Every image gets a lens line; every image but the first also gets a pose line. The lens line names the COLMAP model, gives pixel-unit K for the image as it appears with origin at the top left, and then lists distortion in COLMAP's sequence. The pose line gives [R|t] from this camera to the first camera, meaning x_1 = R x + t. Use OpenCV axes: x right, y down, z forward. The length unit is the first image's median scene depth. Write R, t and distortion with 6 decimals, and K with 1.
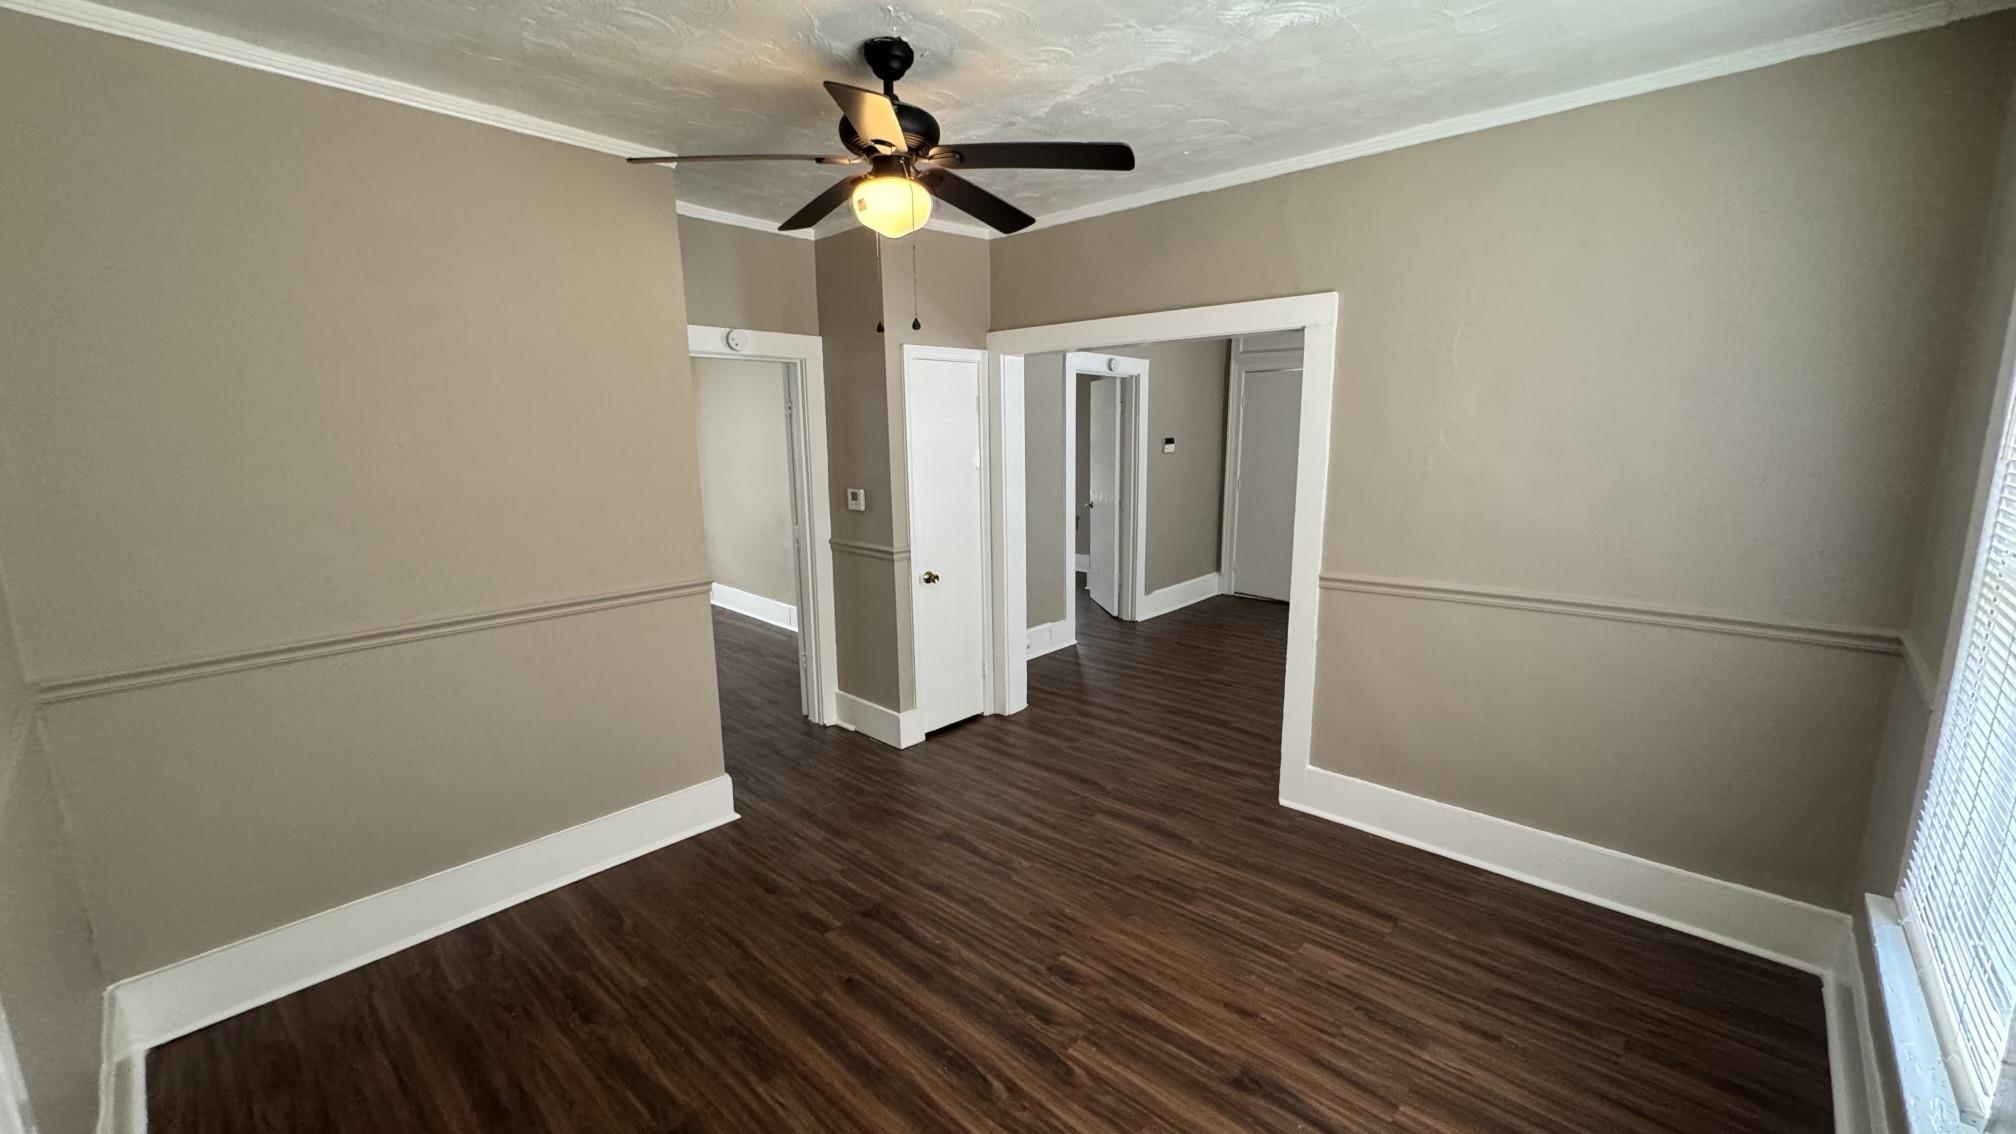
lens RADIAL K [[801.9, 0, 1003.9], [0, 801.9, 569.3], [0, 0, 1]] dist [-0.002920, -0.000252]
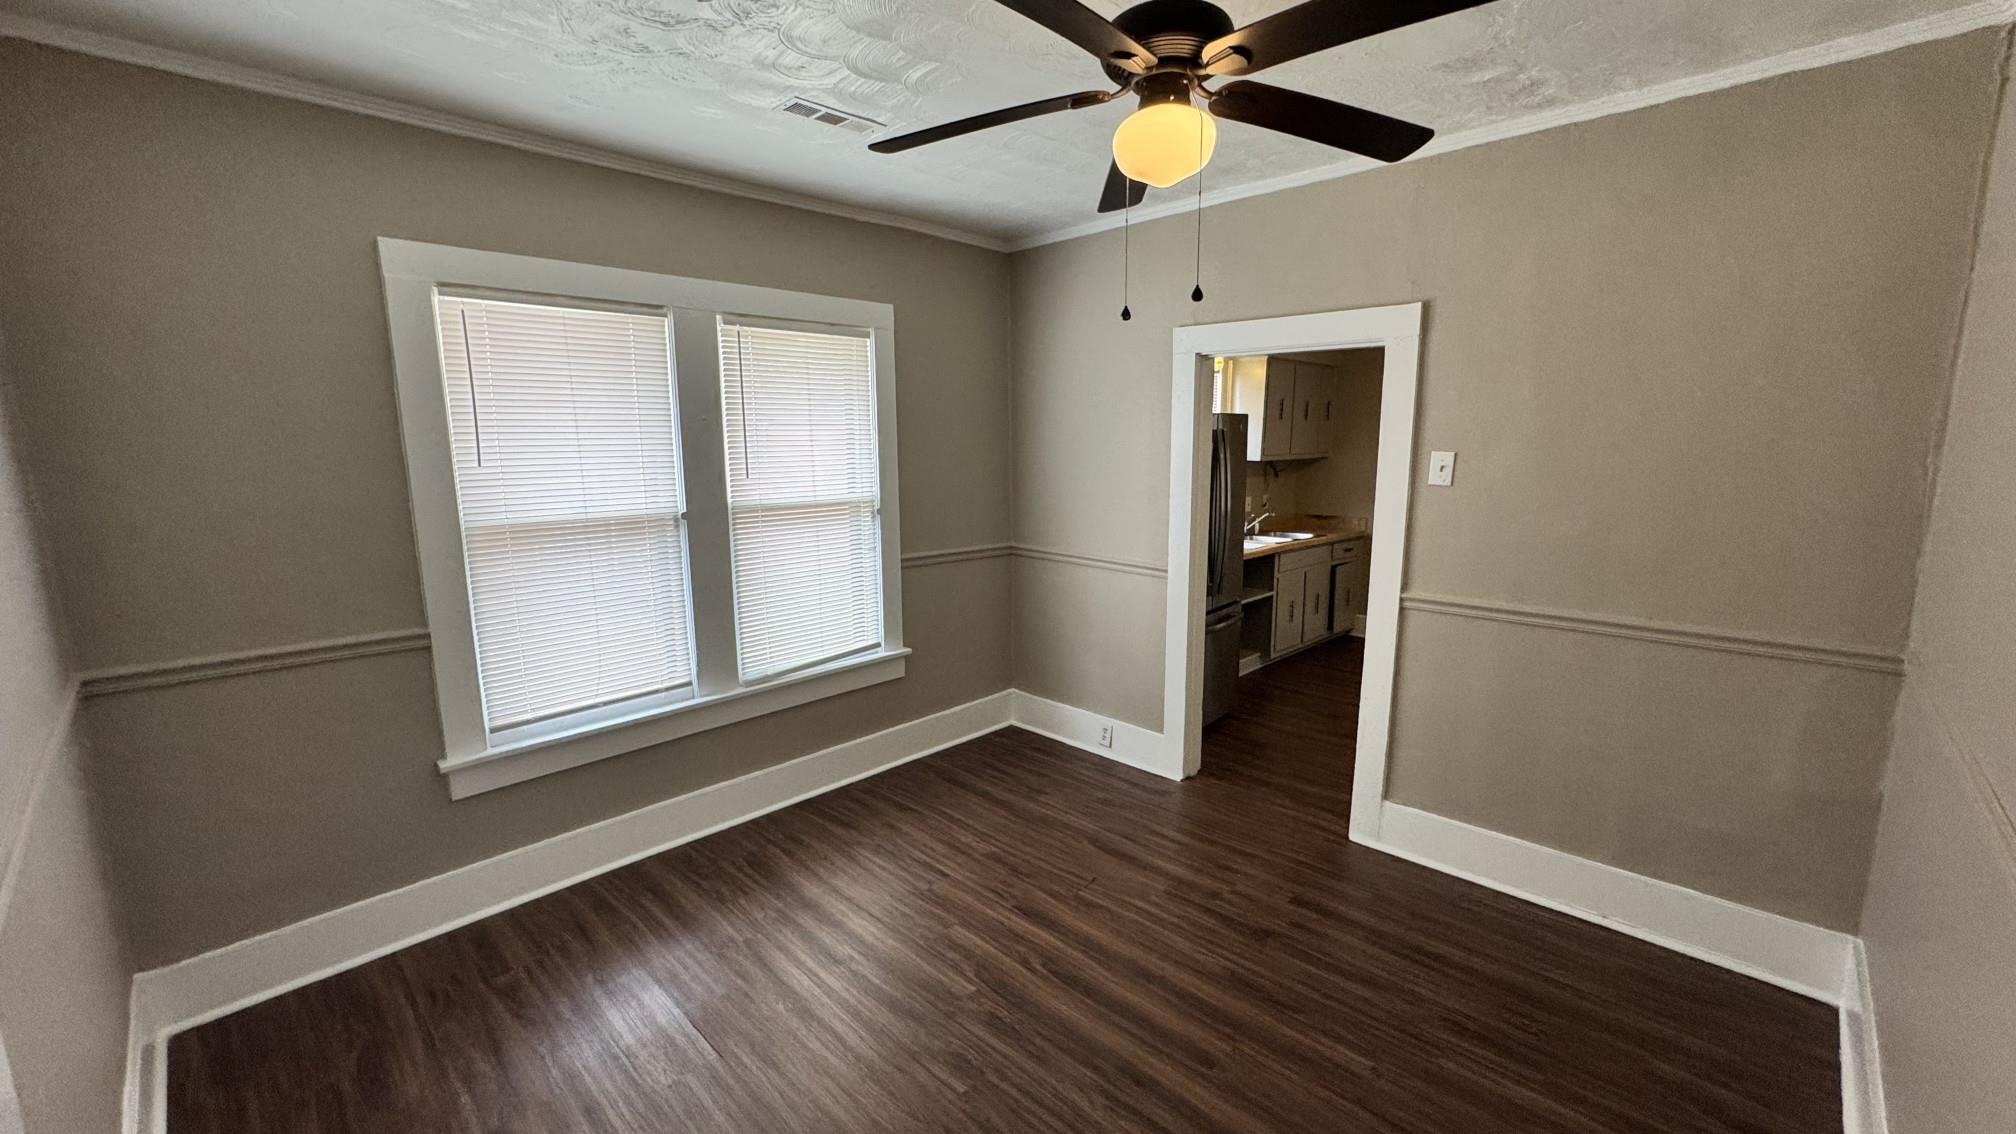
lens RADIAL K [[801.9, 0, 1021.2], [0, 801.9, 559.7], [0, 0, 1]] dist [-0.002920, -0.000252]
pose [[-0.999699, 0.013672, 0.020374, -0.010730], [0.019746, 0.941188, 0.337305, -0.313385], [-0.014564, 0.337606, -0.941175, 1.676238]]
